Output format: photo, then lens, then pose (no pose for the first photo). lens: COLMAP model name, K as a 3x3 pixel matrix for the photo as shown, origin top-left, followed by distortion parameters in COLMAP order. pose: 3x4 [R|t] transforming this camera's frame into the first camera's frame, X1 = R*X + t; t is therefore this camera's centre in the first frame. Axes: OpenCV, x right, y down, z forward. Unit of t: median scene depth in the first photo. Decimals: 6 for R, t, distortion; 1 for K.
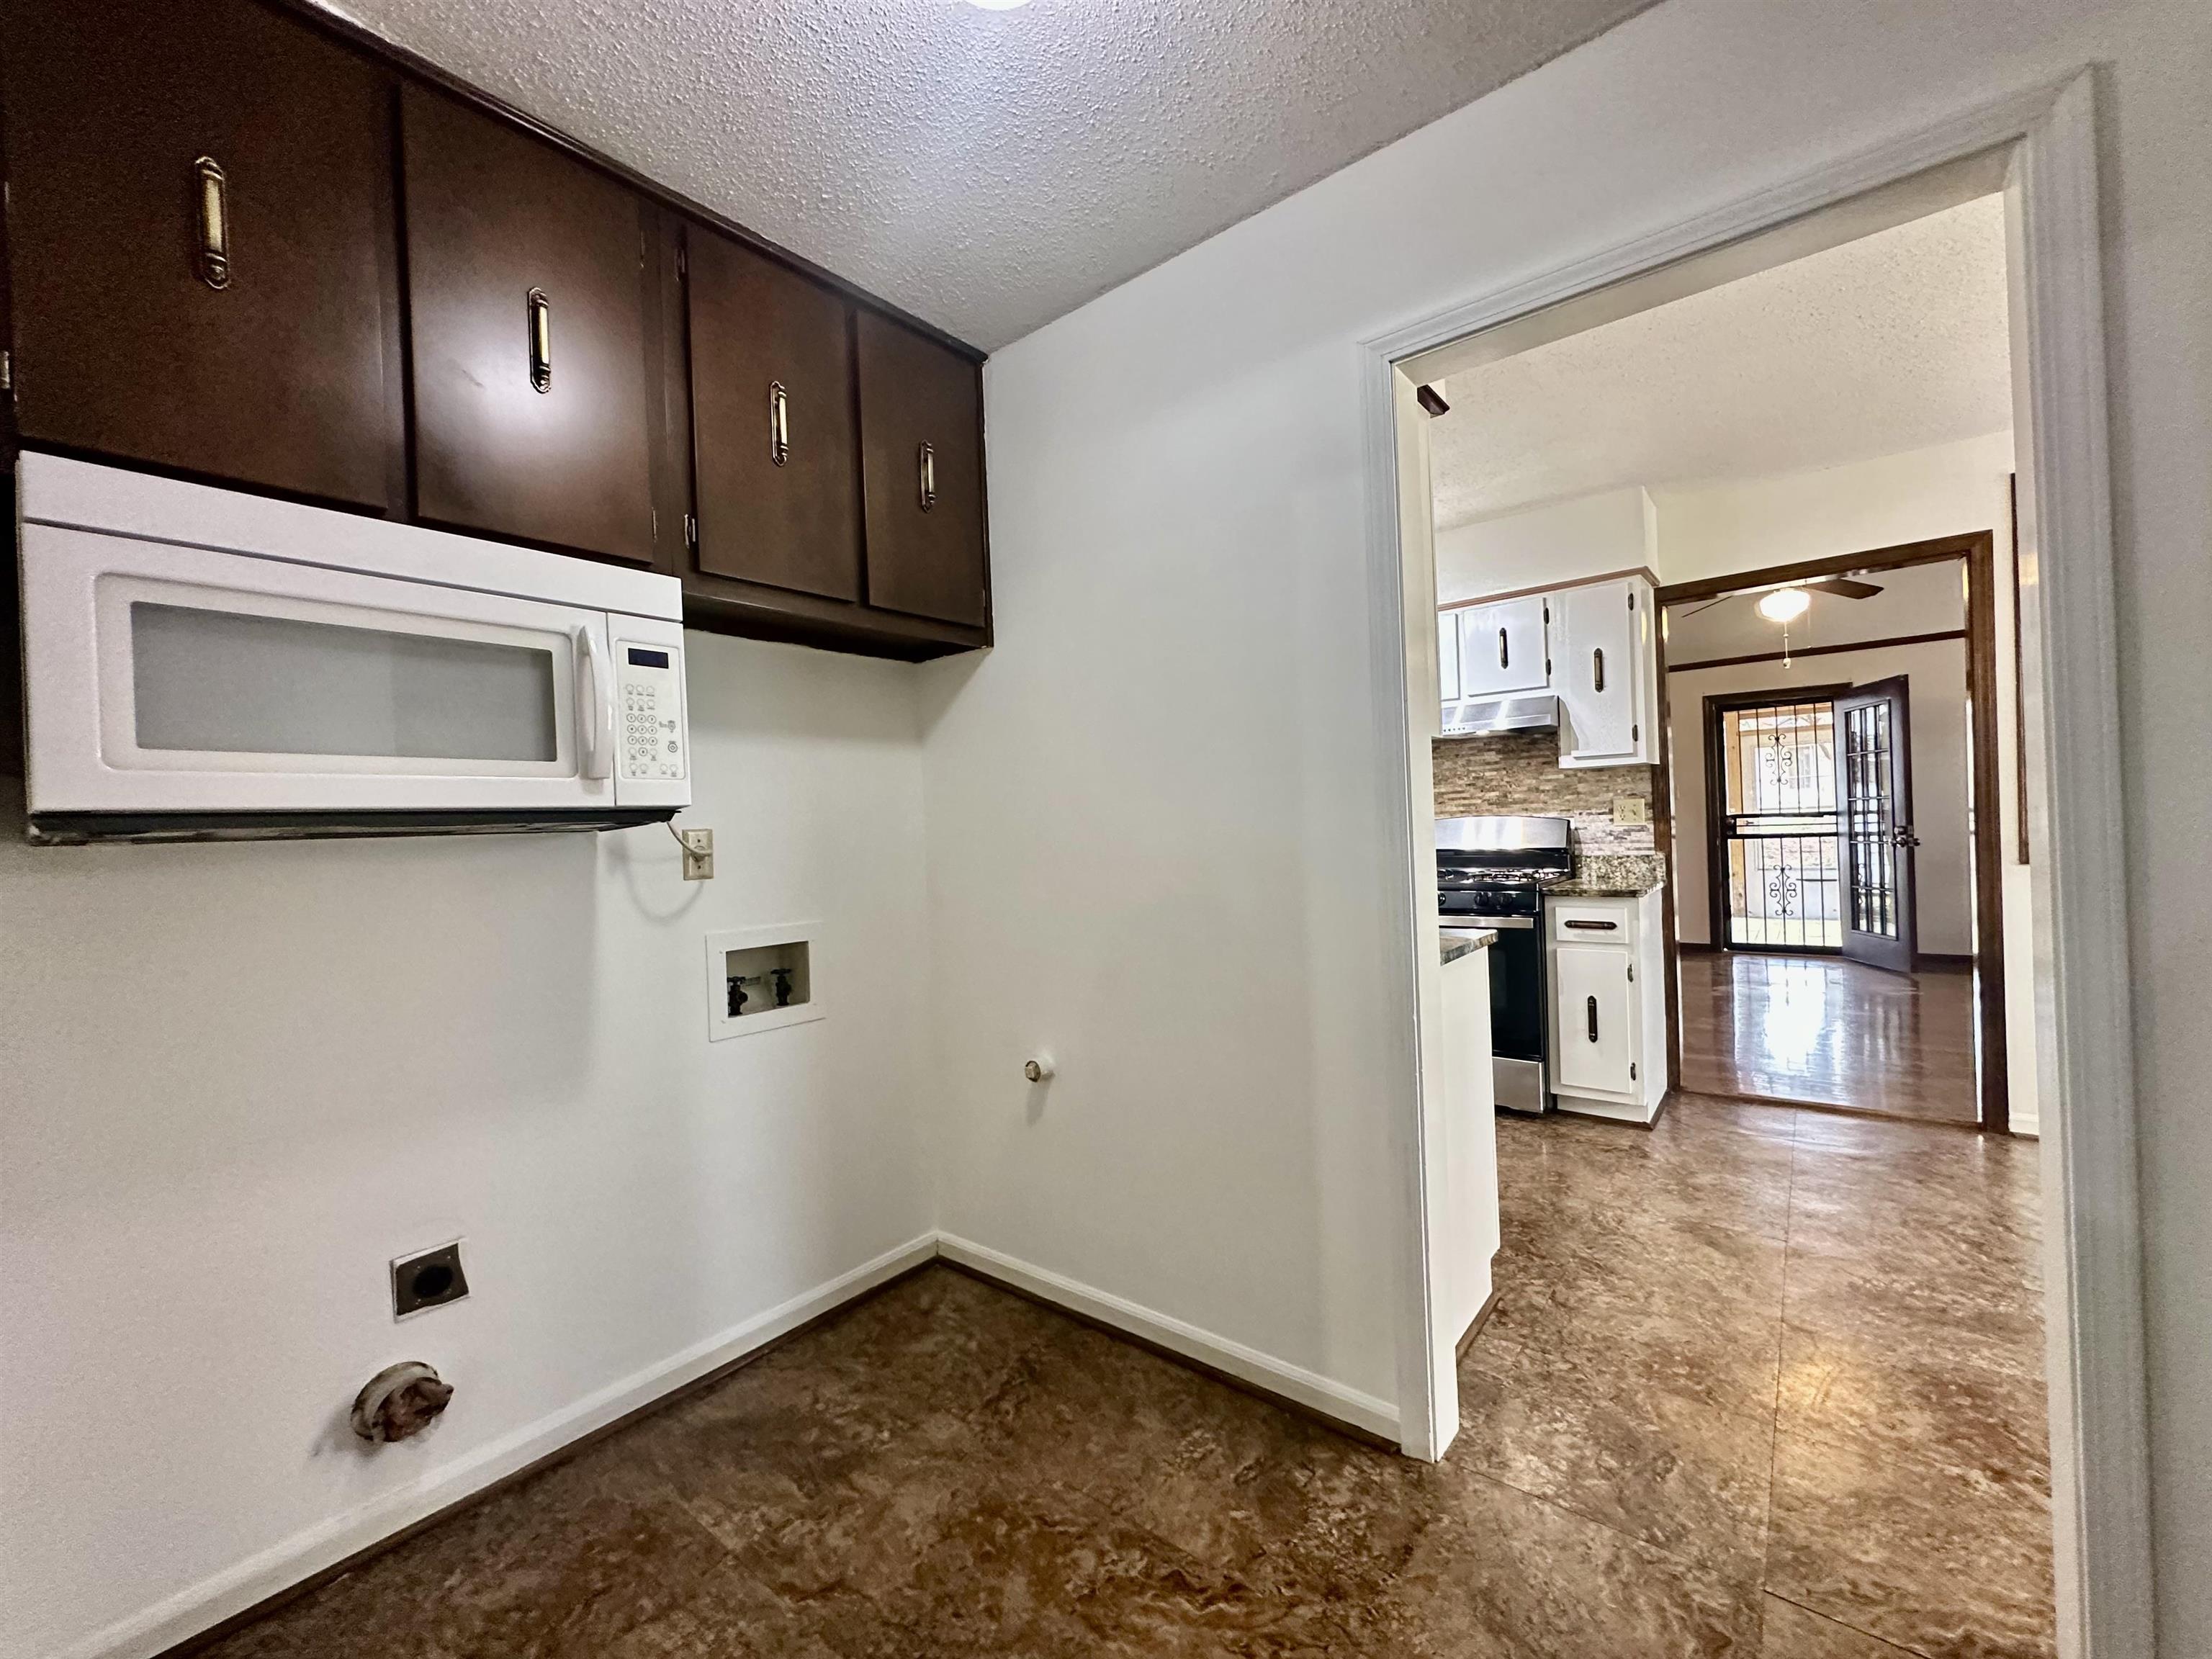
lens RADIAL K [[889.3, 0, 1103.5], [0, 889.3, 825.5], [0, 0, 1]] dist [-0.003974, 0.000471]
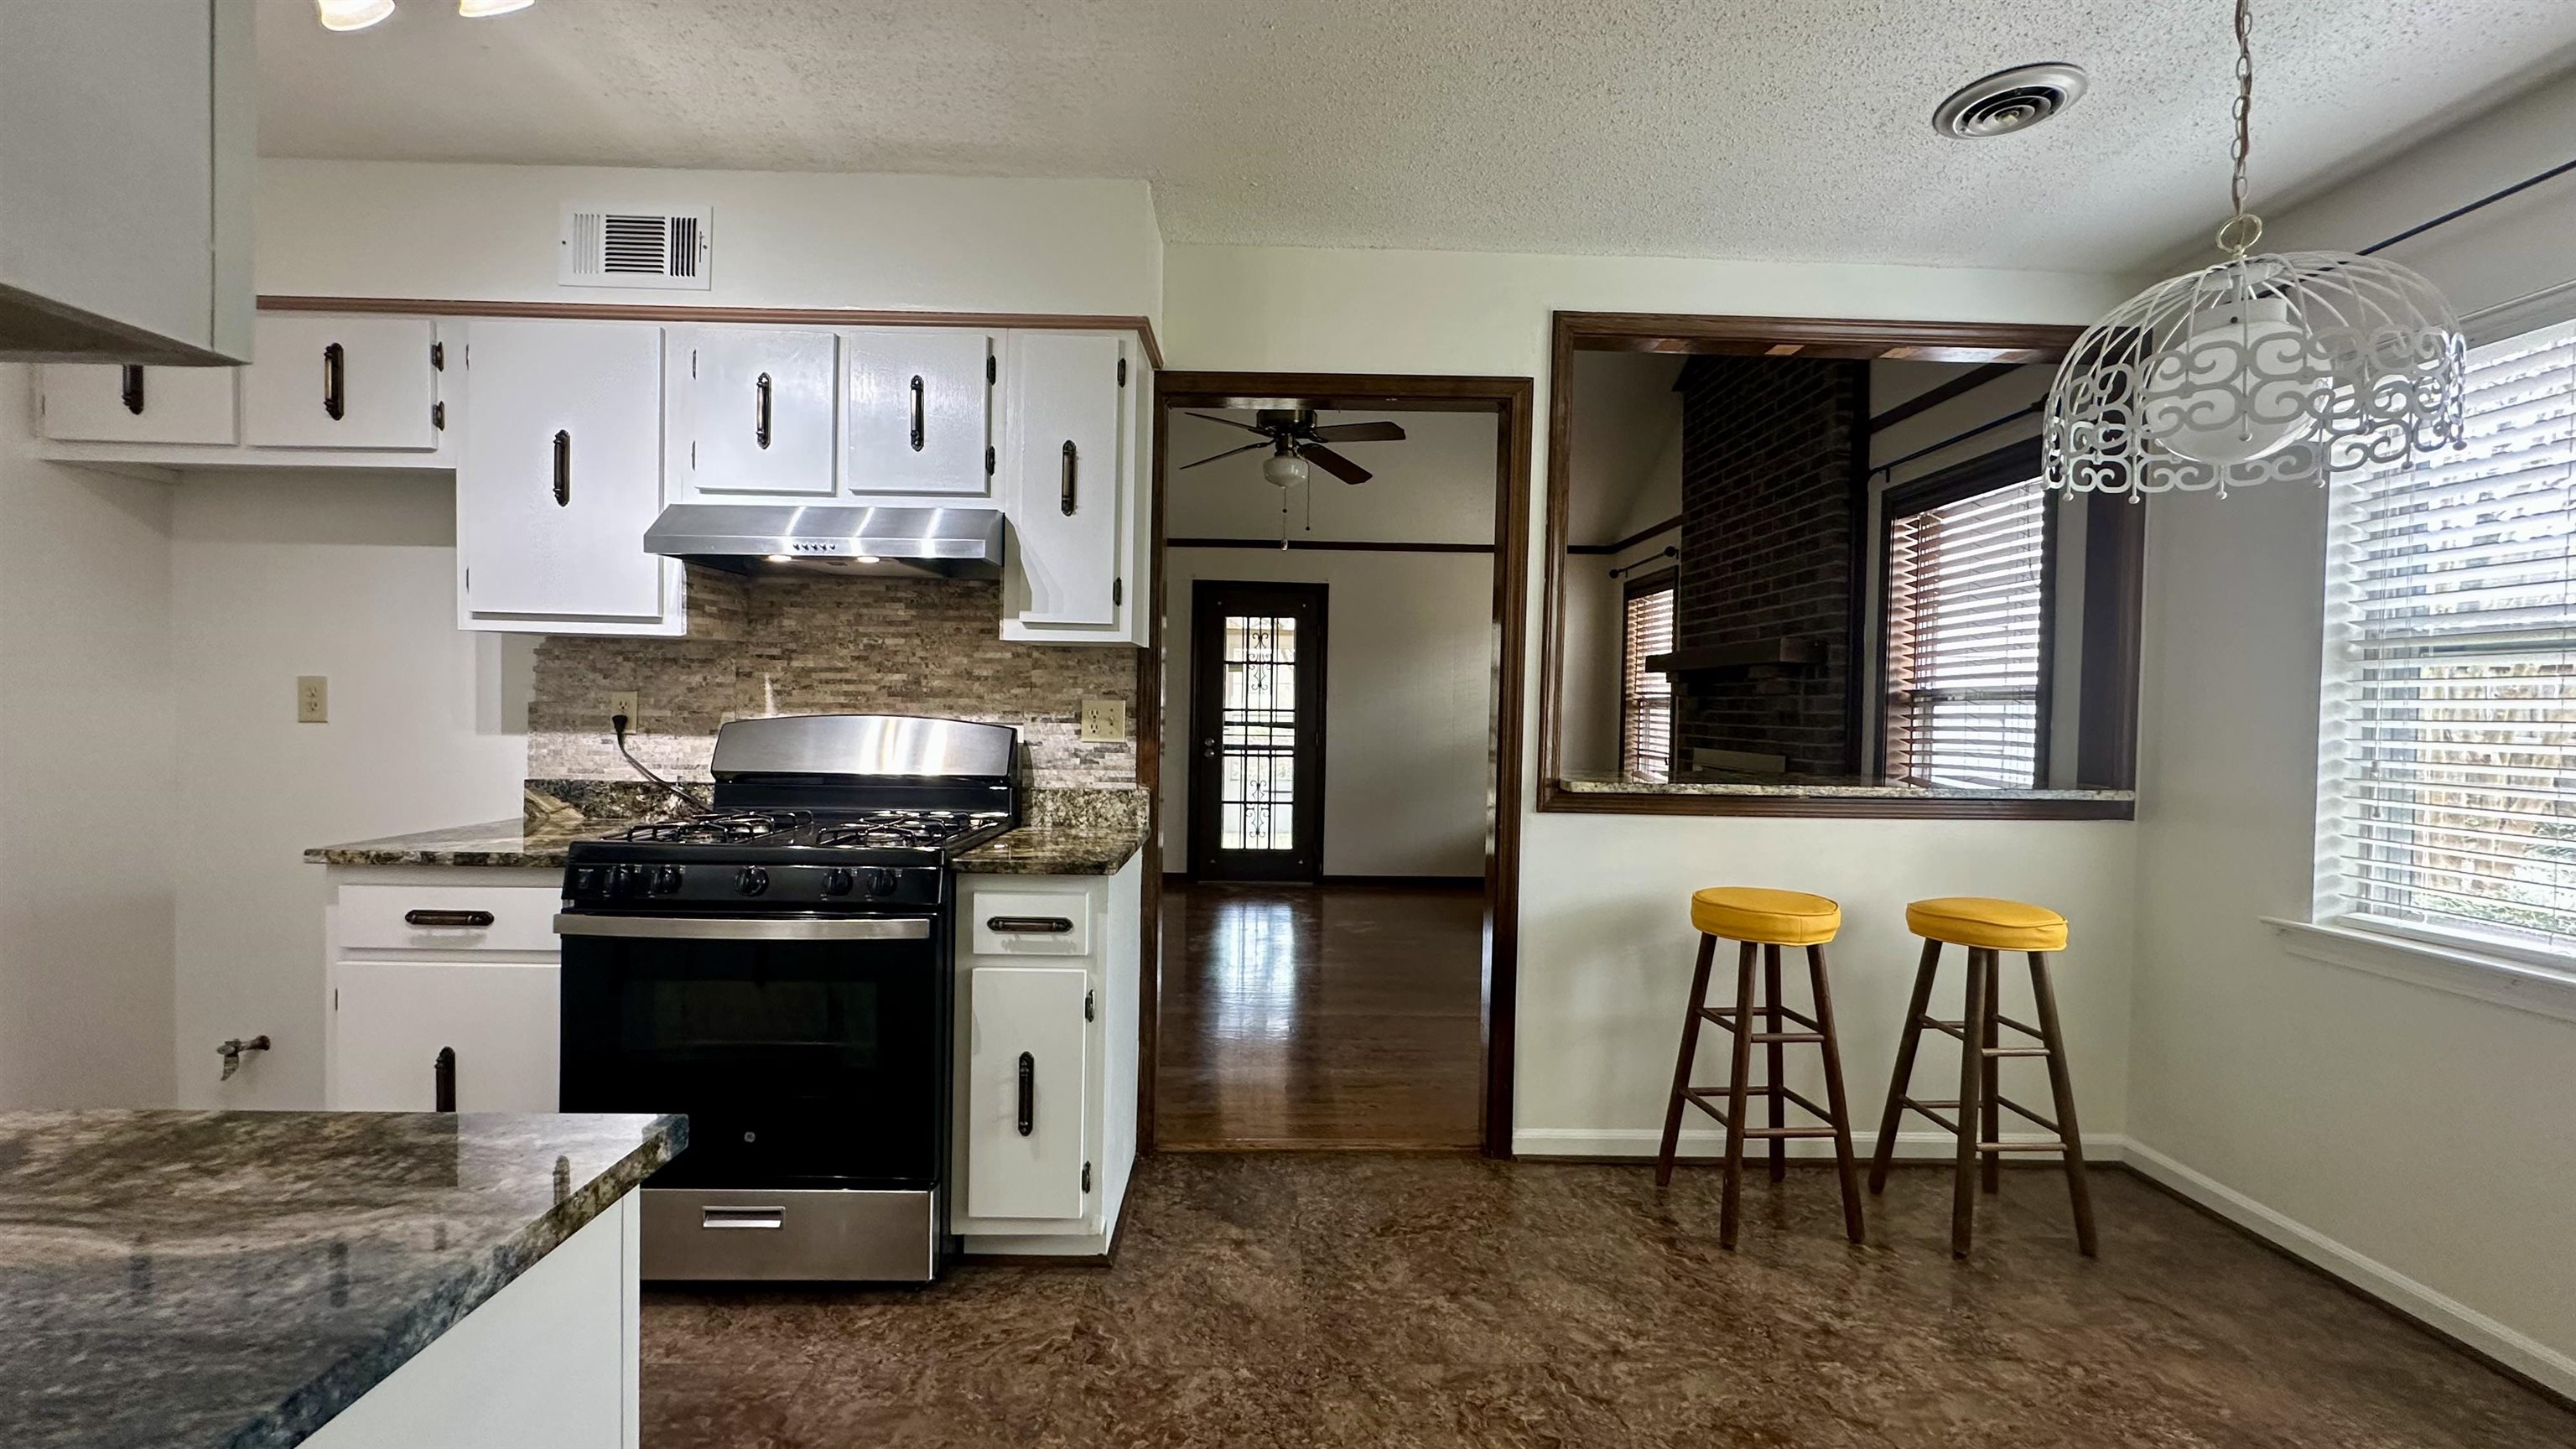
lens RADIAL K [[1035.2, 0, 1283.4], [0, 1035.2, 721.7], [0, 0, 1]] dist [-0.007123, 0.001082]
pose [[0.766198, 0.038741, 0.641436, 0.220714], [-0.045333, 0.998953, -0.006184, -0.015227], [-0.641004, -0.024340, 0.767152, 0.358421]]
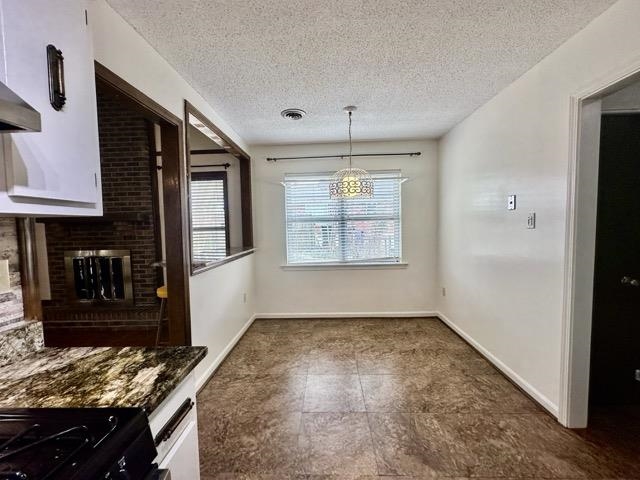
lens RADIAL K [[257.3, 0, 321.9], [0, 257.3, 238.4], [0, 0, 1]] dist [-0.003974, 0.000471]
pose [[-0.599264, 0.008135, 0.800510, 0.251394], [0.045280, 0.998692, 0.023747, -0.041147], [-0.799270, 0.050478, -0.598849, 0.895962]]
